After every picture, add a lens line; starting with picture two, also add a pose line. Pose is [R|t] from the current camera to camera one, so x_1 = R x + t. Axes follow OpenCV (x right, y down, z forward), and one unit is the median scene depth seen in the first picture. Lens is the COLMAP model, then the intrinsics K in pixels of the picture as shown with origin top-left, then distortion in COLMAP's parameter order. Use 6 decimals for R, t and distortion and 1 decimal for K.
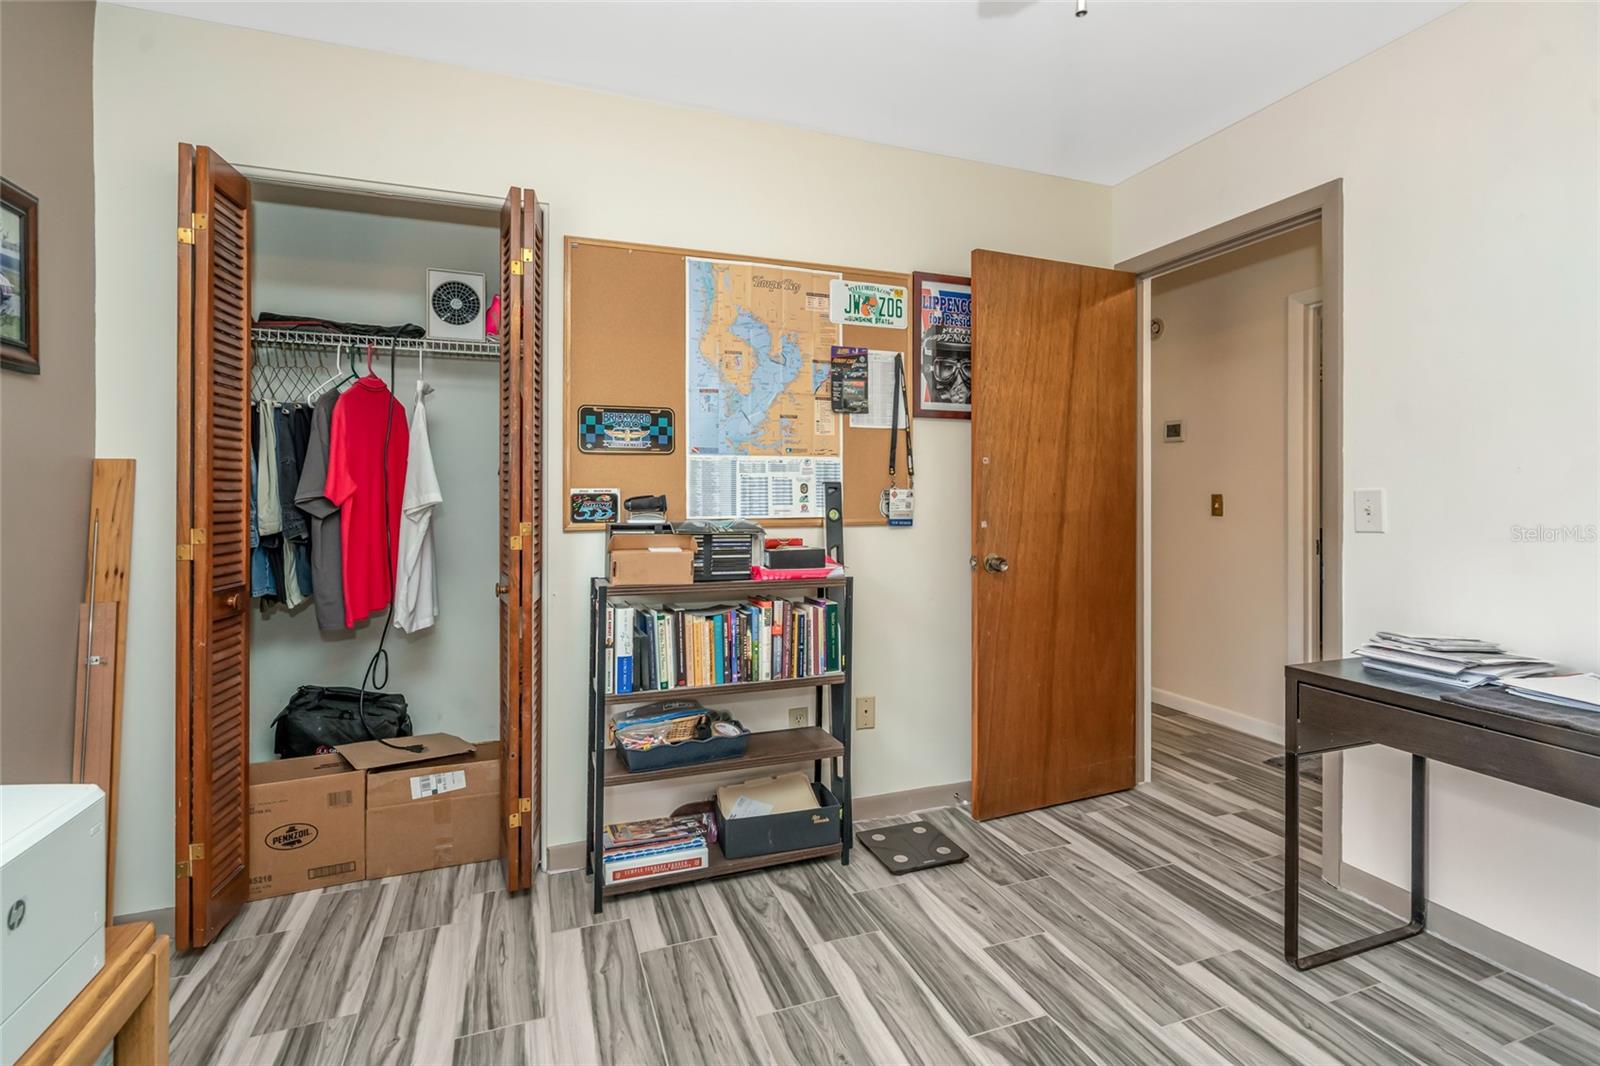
lens RADIAL K [[756.3, 0, 802.4], [0, 756.3, 490.2], [0, 0, 1]] dist [0.001554, 0.000657]
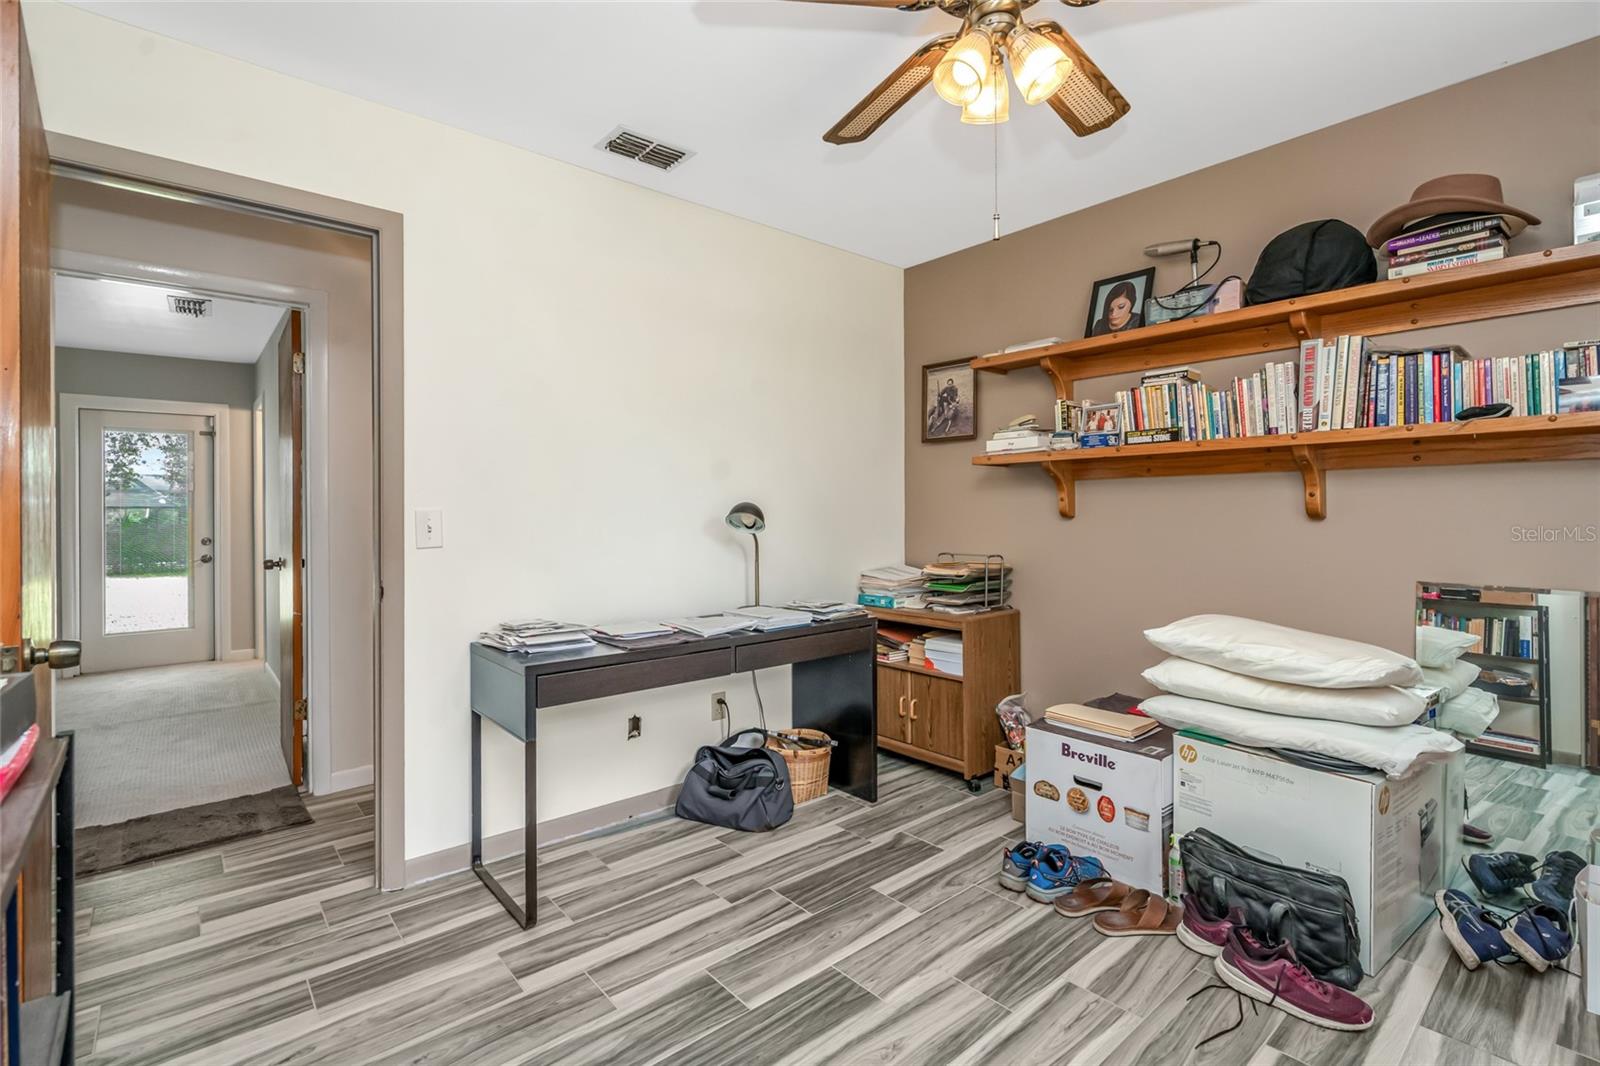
lens RADIAL K [[736.9, 0, 800.8], [0, 736.9, 519.7], [0, 0, 1]] dist [-0.000115, 0.000404]
pose [[-0.351534, -0.005254, 0.936160, -0.523472], [0.000866, 0.999982, 0.005937, 0.009263], [-0.936175, 0.002898, -0.351523, 0.996184]]
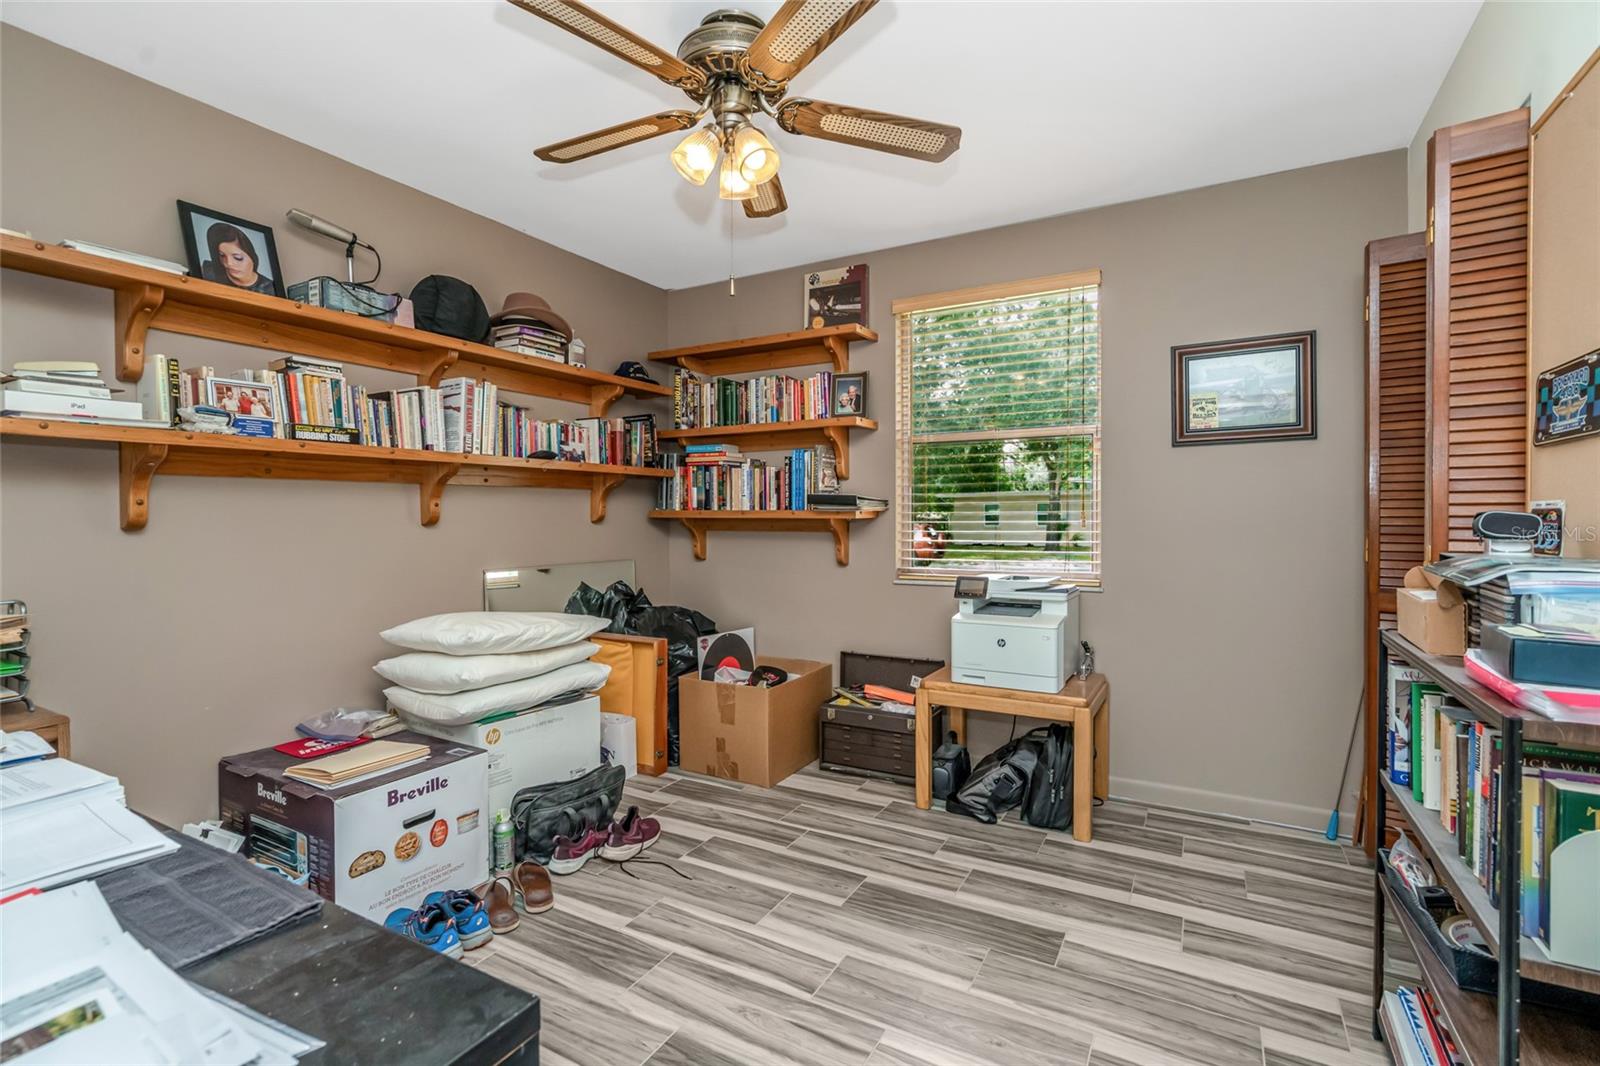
lens RADIAL K [[737.8, 0, 800.0], [0, 737.8, 533.0], [0, 0, 1]] dist [0.000809, 0.000188]
pose [[-0.757235, 0.022600, -0.652752, 0.775525], [0.010294, 0.999690, 0.022670, 0.005427], [0.653062, 0.010447, -0.757233, 1.341204]]
